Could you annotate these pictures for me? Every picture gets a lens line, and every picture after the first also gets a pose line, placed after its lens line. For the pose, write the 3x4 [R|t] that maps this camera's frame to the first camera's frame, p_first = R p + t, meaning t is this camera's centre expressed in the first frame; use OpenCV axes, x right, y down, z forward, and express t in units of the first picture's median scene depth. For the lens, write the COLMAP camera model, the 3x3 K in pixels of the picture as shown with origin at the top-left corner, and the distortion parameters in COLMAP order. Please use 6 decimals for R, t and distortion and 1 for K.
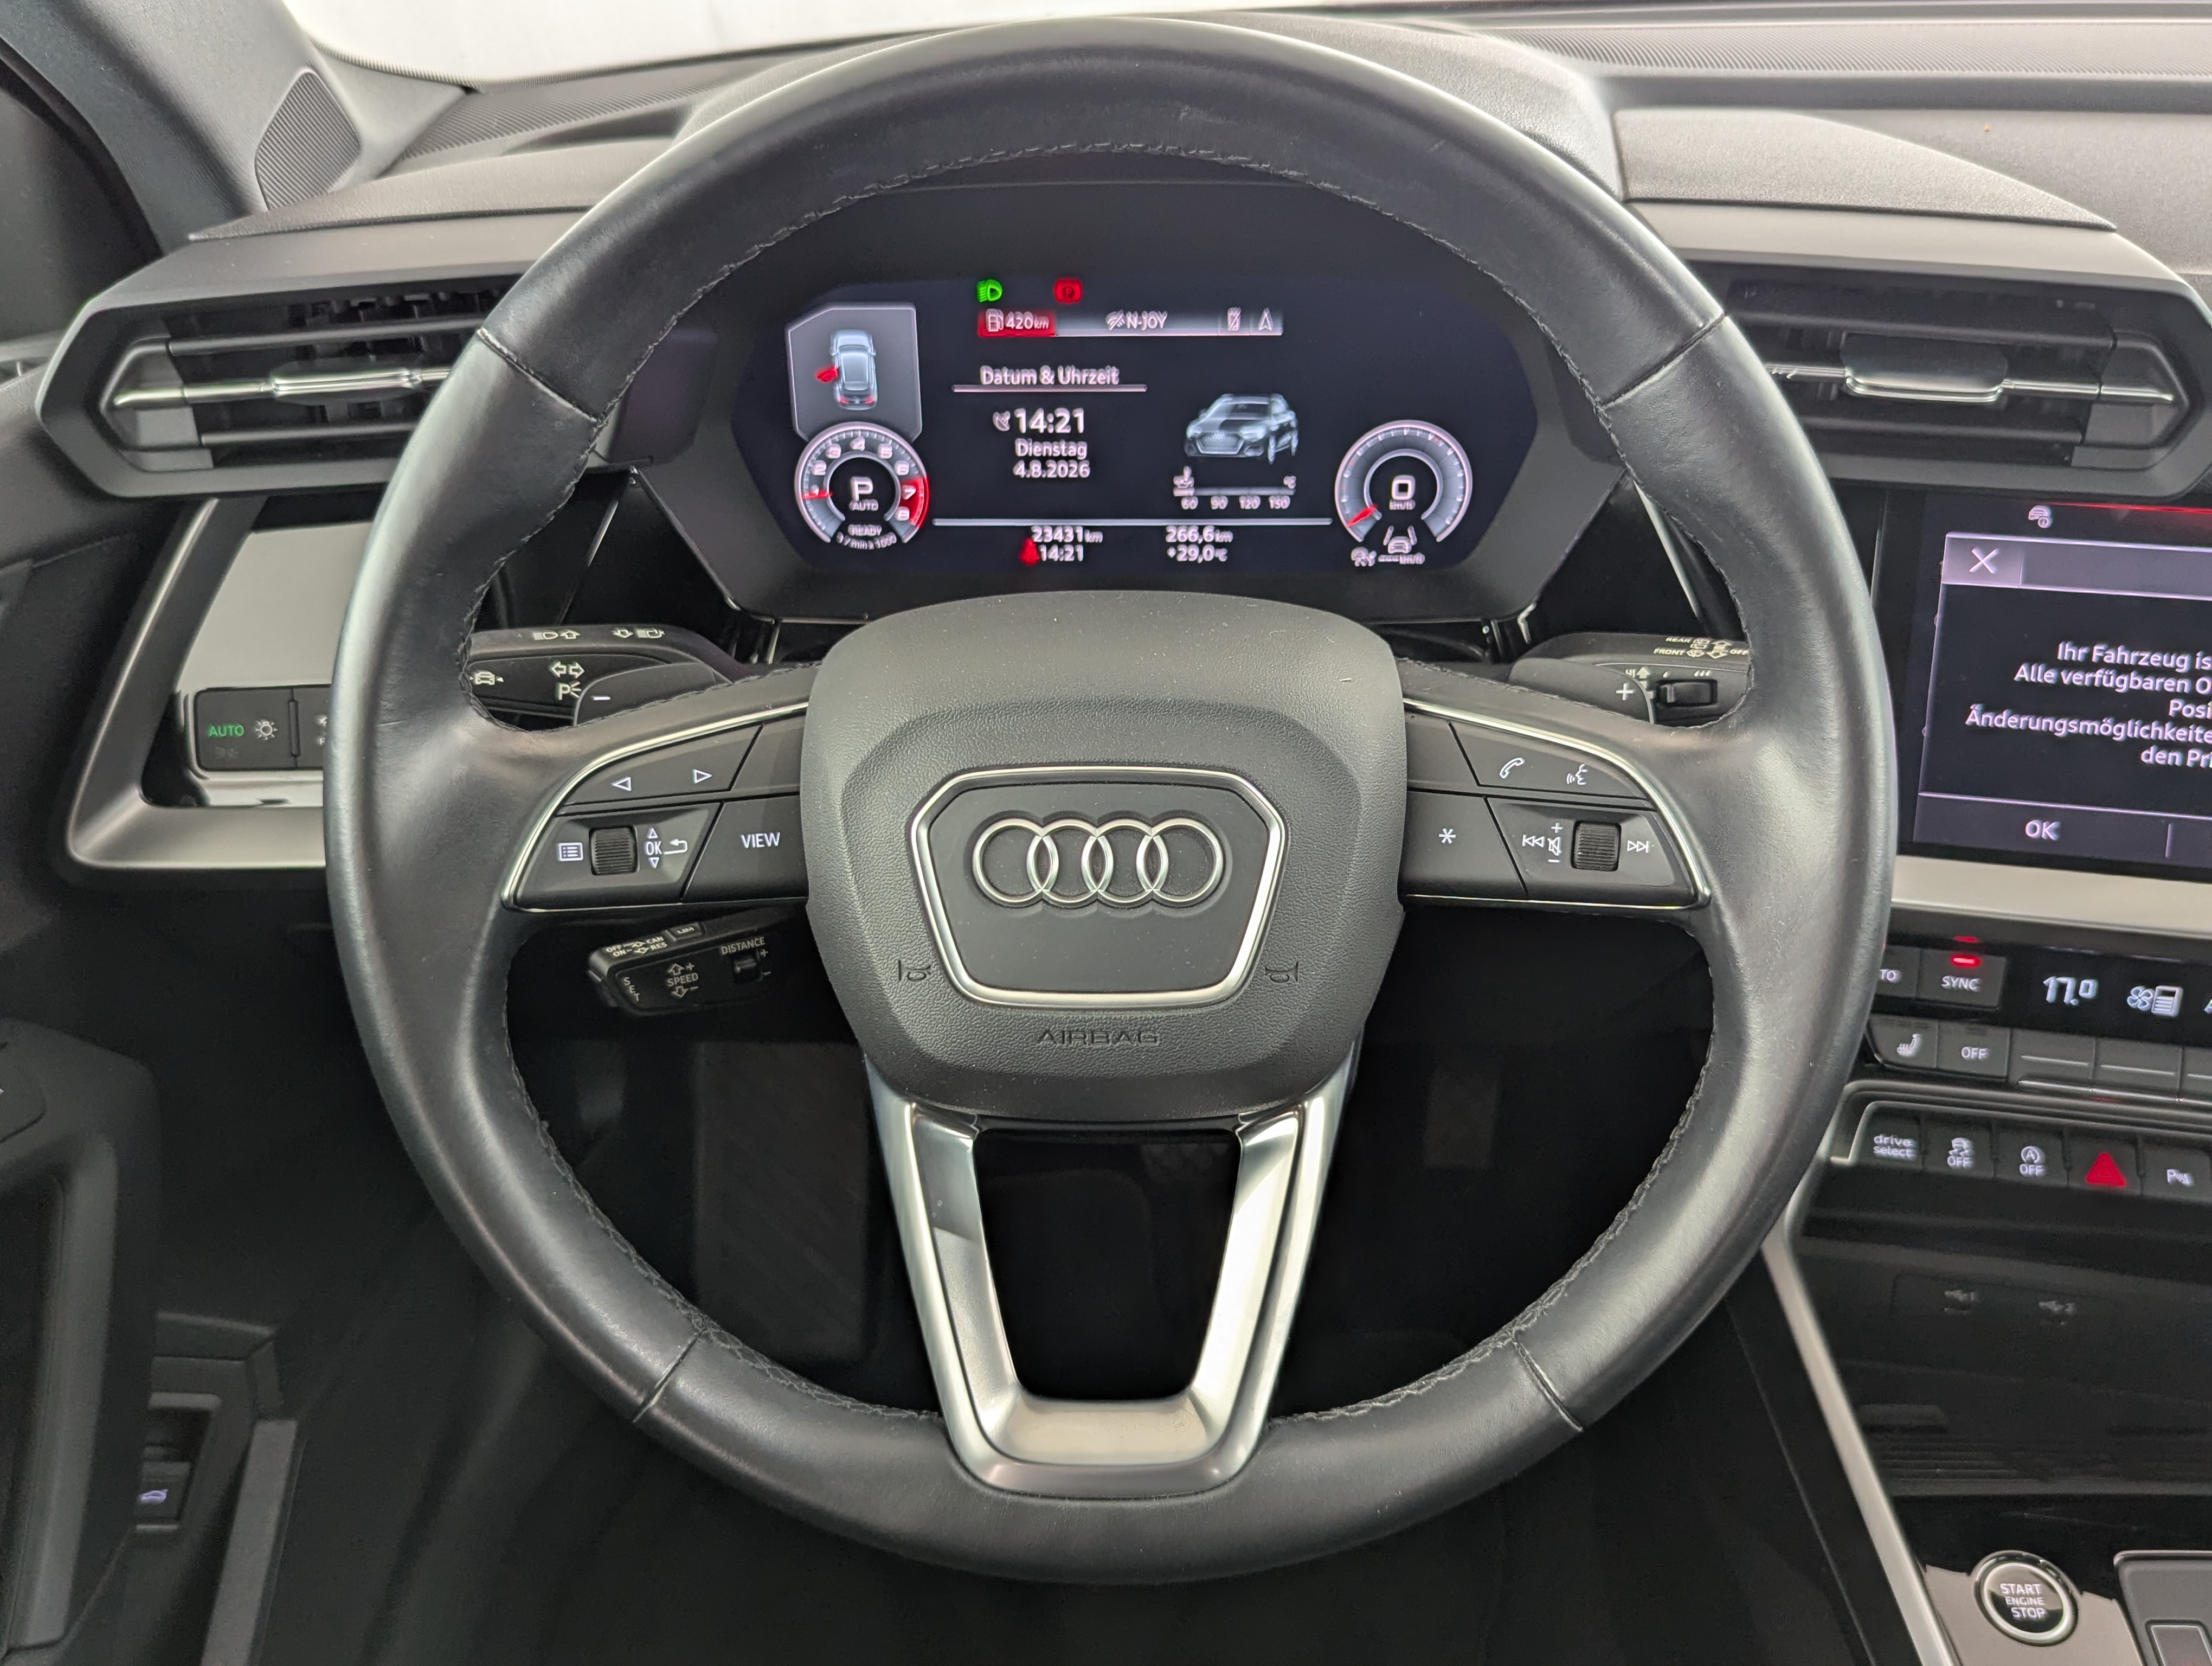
lens RADIAL K [[1927.5, 0, 1106.0], [0, 1927.5, 833.0], [0, 0, 1]] dist [0.029535, -0.046145]
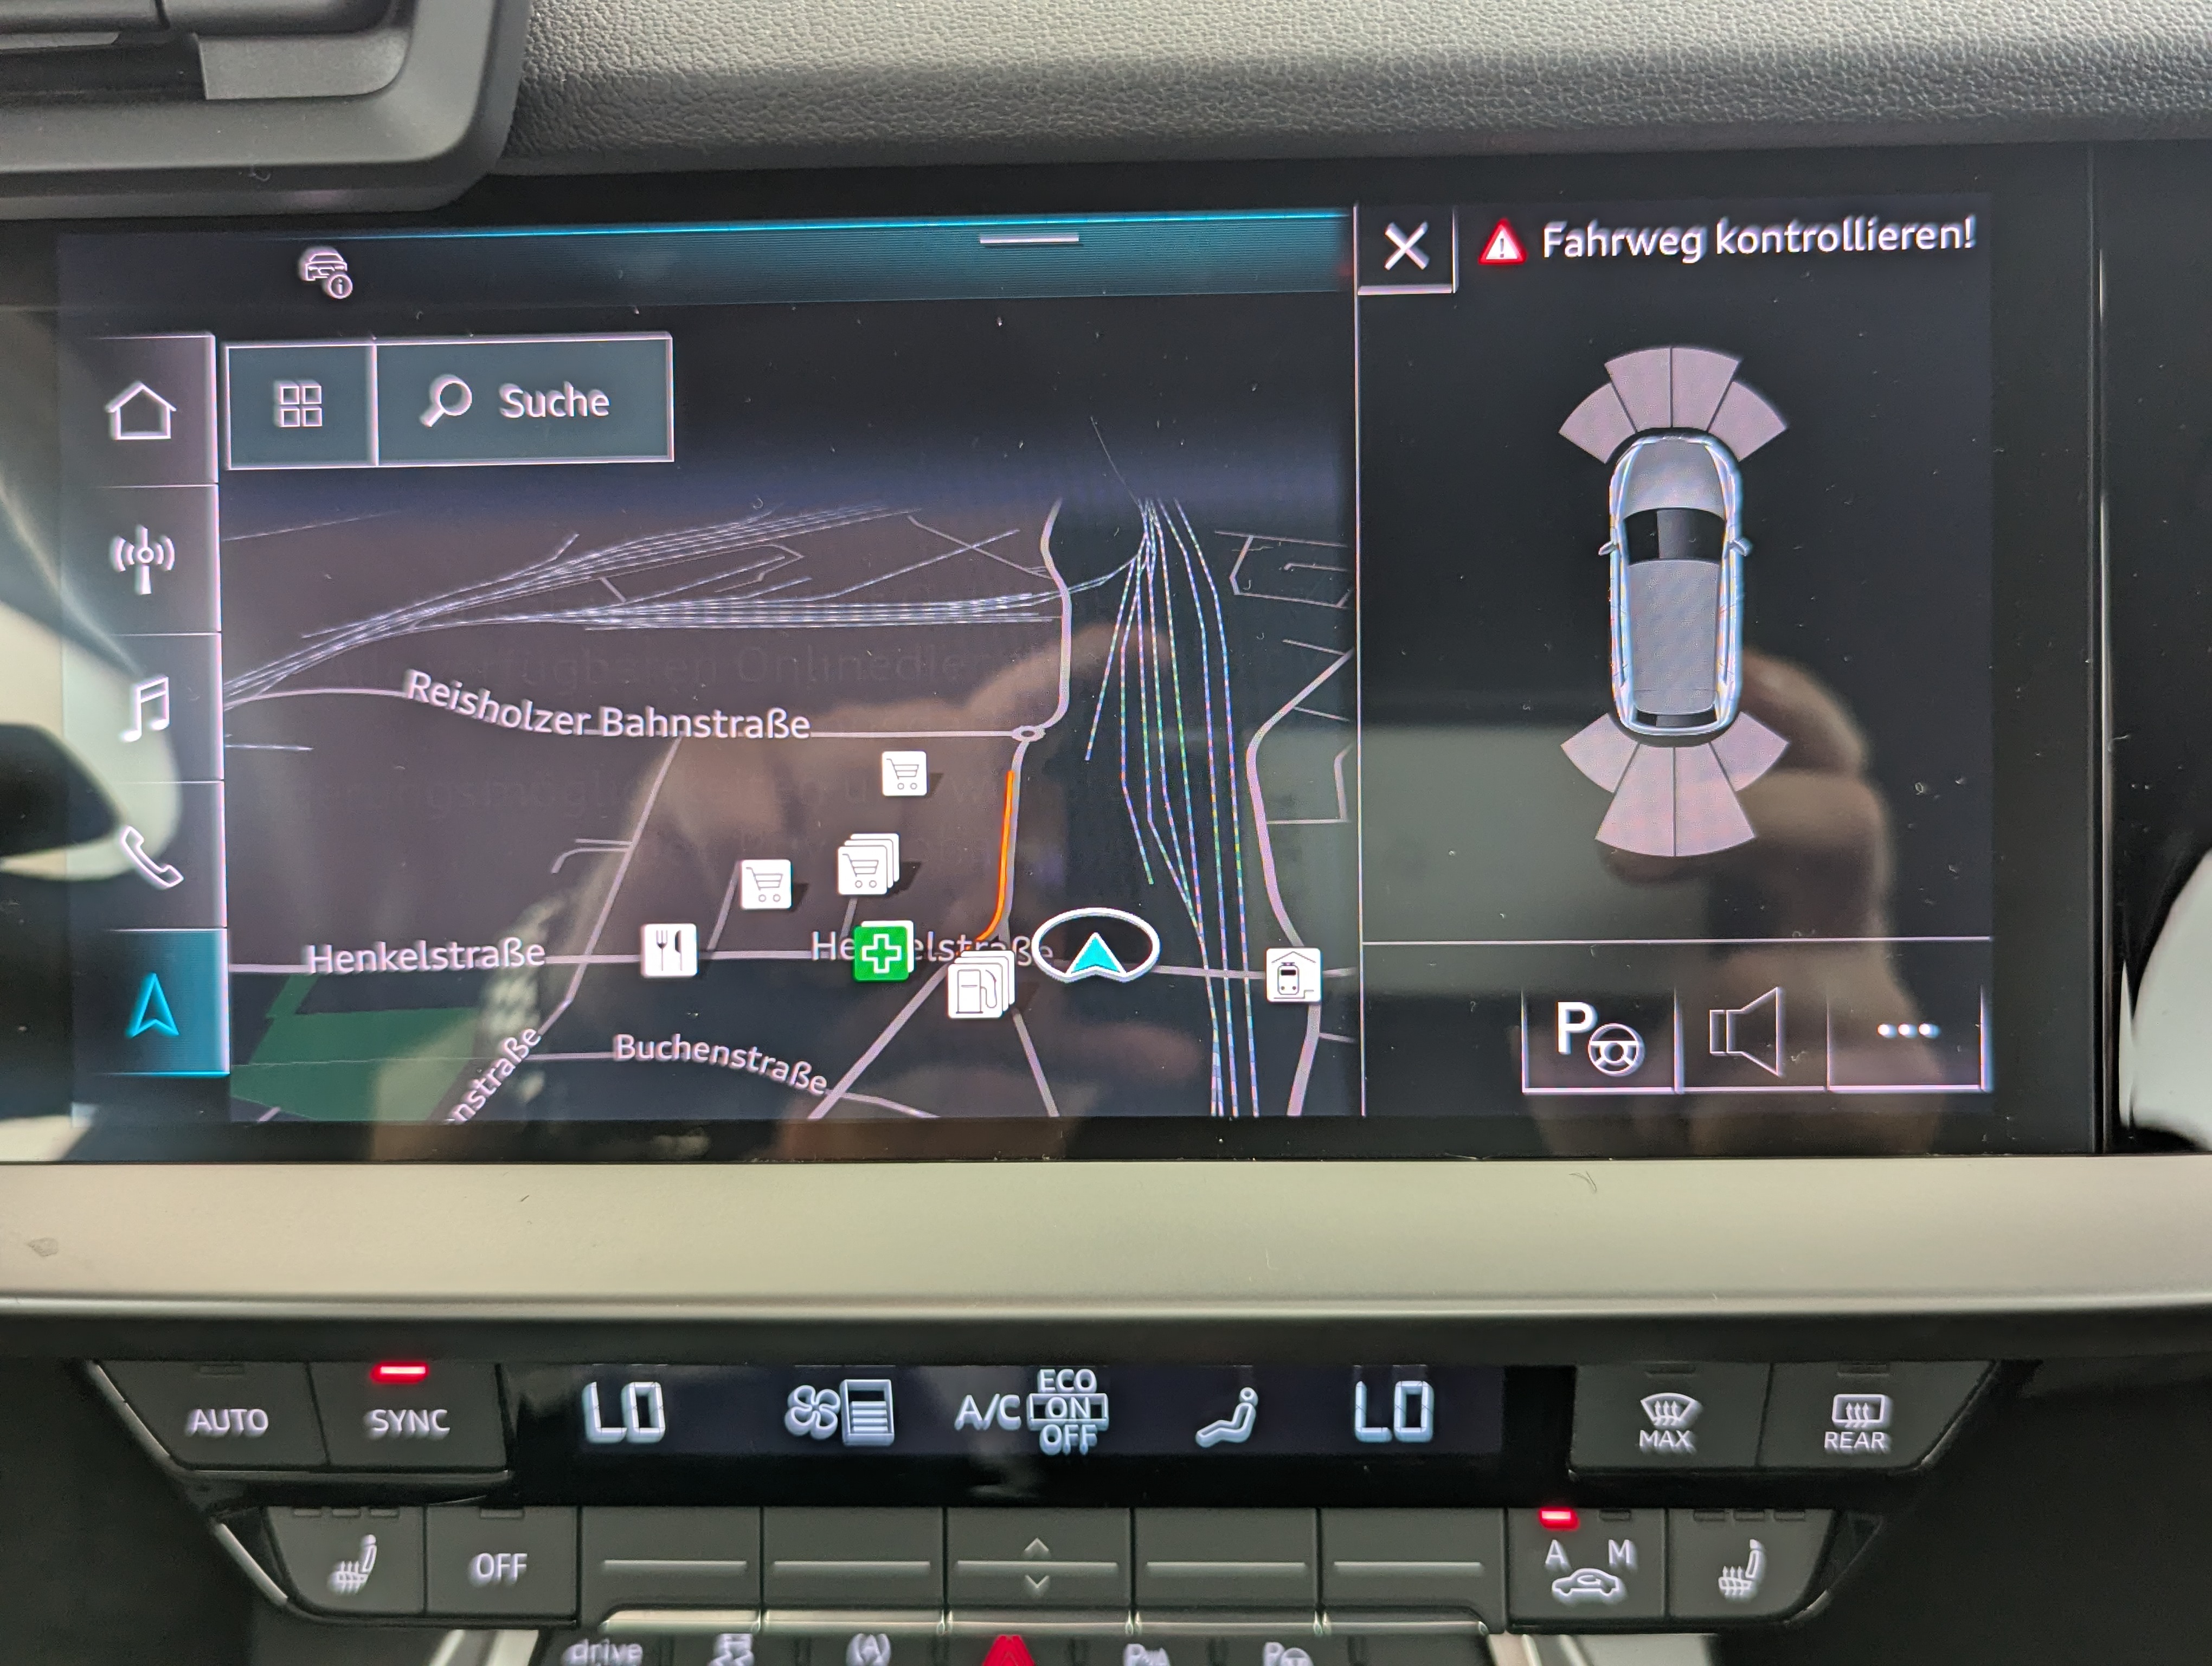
lens RADIAL K [[1958.3, 0, 1106.0], [0, 1958.3, 833.0], [0, 0, 1]] dist [-0.093280, 0.204578]
pose [[0.982736, -0.098683, 0.156496, 0.495225], [0.103219, 0.994435, -0.021109, -0.022735], [-0.153542, 0.036898, 0.987453, 0.515094]]
